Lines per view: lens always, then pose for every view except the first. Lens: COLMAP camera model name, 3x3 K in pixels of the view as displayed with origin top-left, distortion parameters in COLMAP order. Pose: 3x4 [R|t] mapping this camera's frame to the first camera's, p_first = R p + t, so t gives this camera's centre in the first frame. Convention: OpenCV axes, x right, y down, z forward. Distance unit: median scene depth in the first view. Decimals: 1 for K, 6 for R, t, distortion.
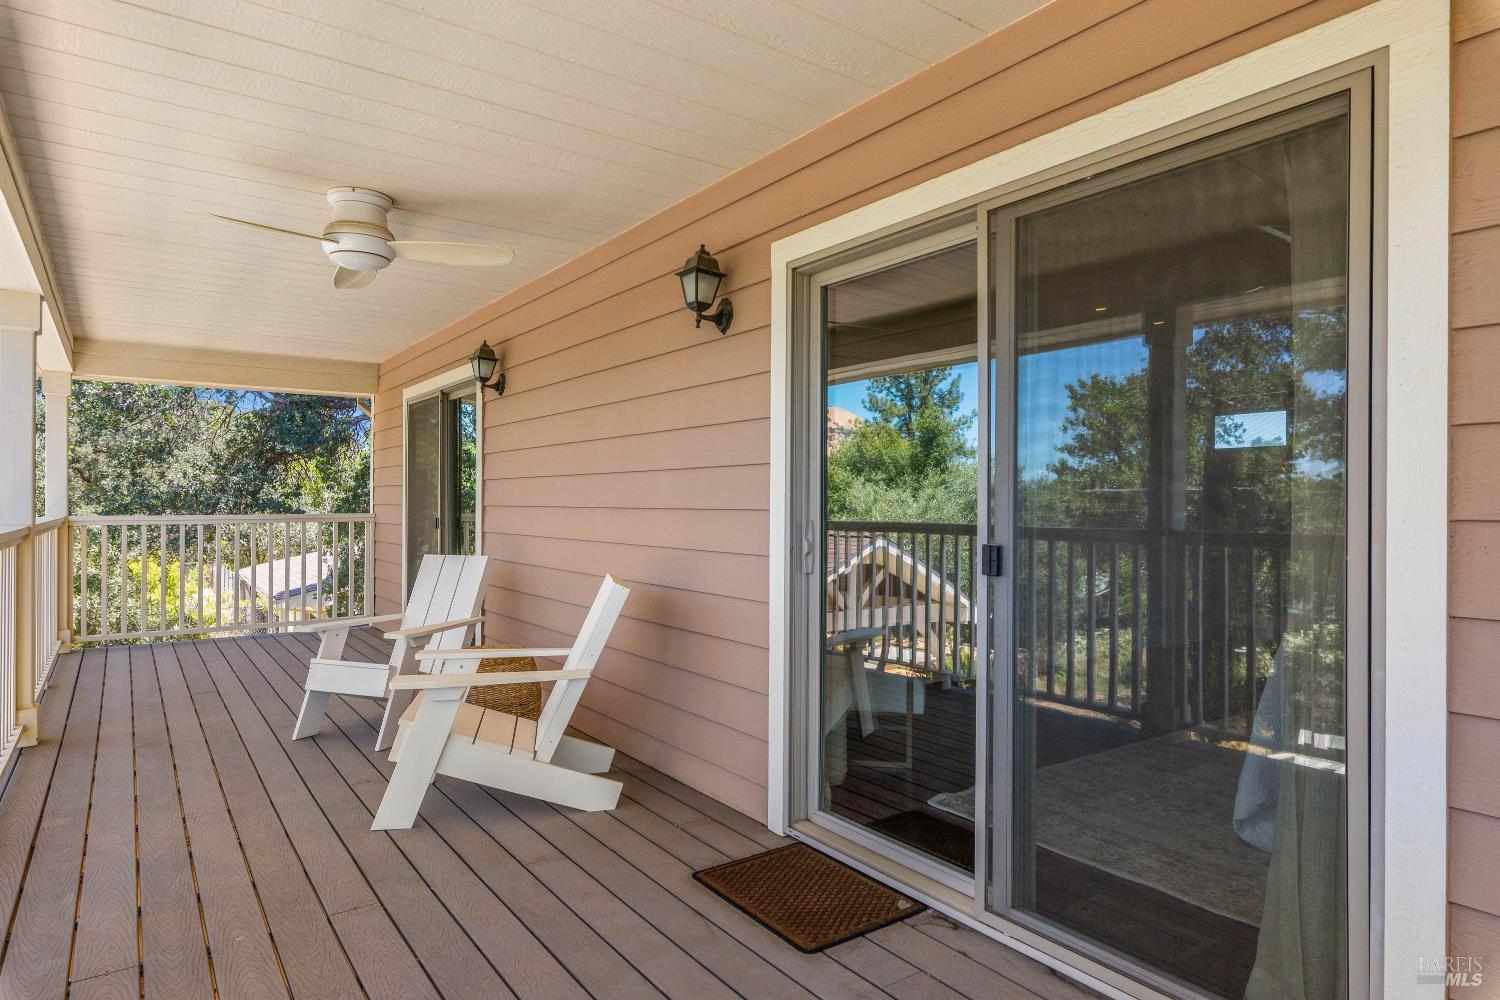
lens RADIAL K [[878.7, 0, 750.5], [0, 878.7, 496.1], [0, 0, 1]] dist [-0.000977, -0.000248]
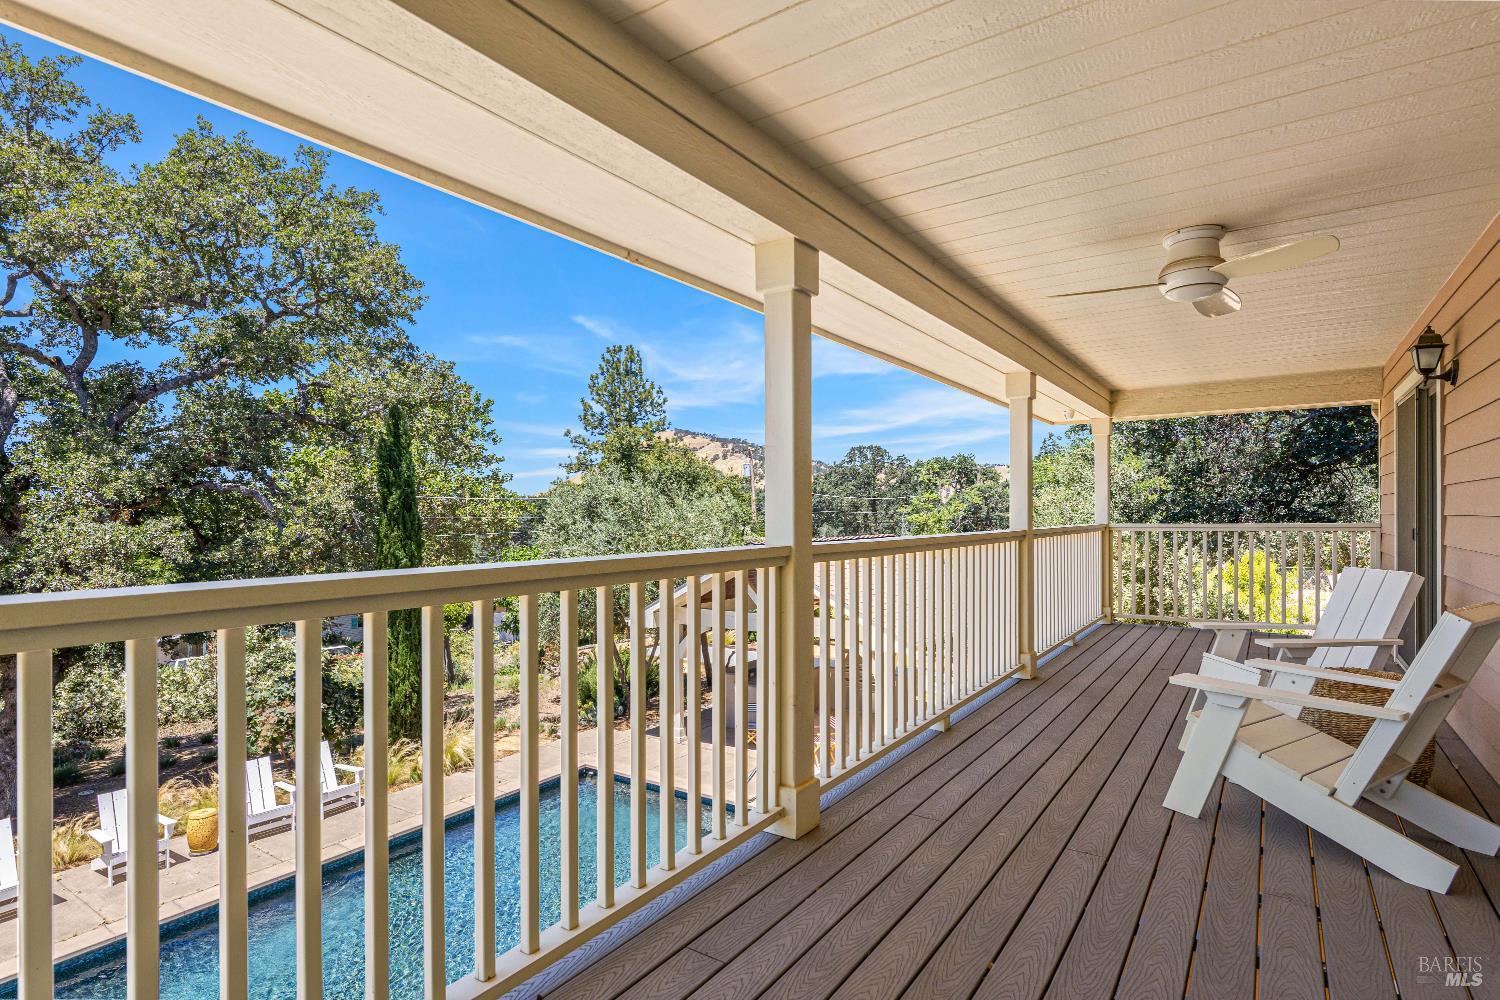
lens RADIAL K [[757.8, 0, 751.2], [0, 757.8, 512.8], [0, 0, 1]] dist [0.000462, 0.000014]
pose [[0.339220, -0.005468, -0.940691, 0.262482], [0.012999, 0.999915, -0.001125, 0.000828], [0.940617, -0.011846, 0.339262, 0.160154]]
